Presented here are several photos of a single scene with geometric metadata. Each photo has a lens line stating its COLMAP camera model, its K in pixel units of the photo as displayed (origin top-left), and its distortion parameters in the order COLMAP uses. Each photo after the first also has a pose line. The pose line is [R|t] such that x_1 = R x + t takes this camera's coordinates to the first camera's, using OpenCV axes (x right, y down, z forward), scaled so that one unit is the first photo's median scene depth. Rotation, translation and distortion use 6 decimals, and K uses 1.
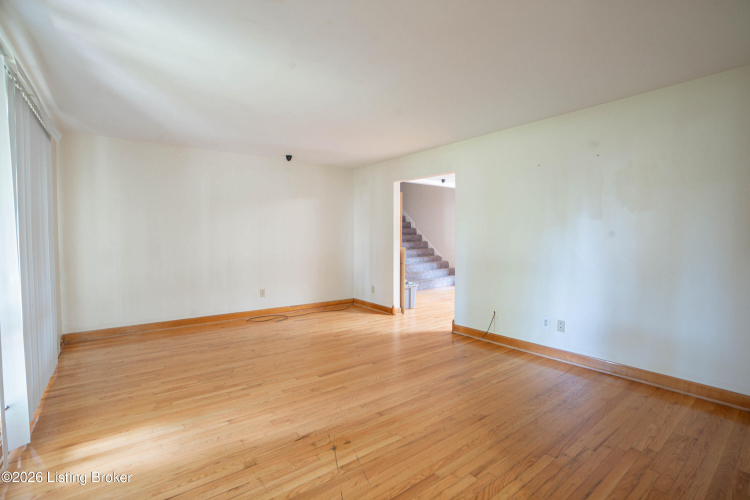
lens RADIAL K [[346.8, 0, 372.6], [0, 346.8, 249.1], [0, 0, 1]] dist [-0.022700, 0.006928]
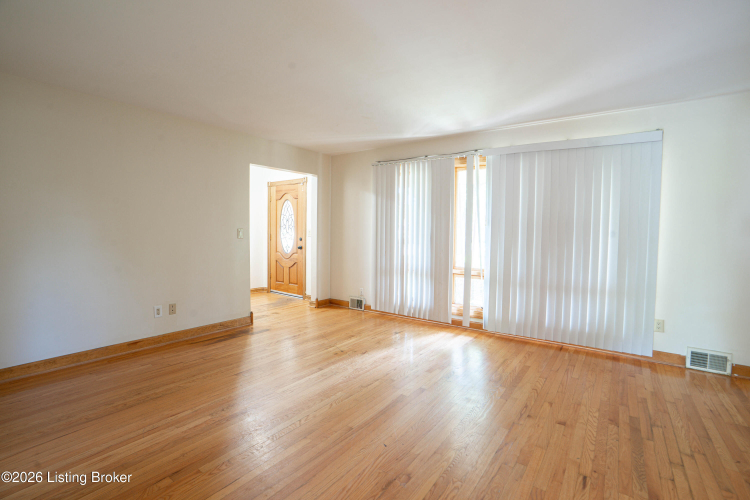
lens RADIAL K [[346.8, 0, 378.6], [0, 346.8, 251.7], [0, 0, 1]] dist [-0.022700, 0.006928]
pose [[-0.953065, 0.009639, -0.302614, 0.193004], [-0.017543, 0.996056, 0.086978, -0.068230], [0.302258, 0.088205, -0.949136, 2.165272]]
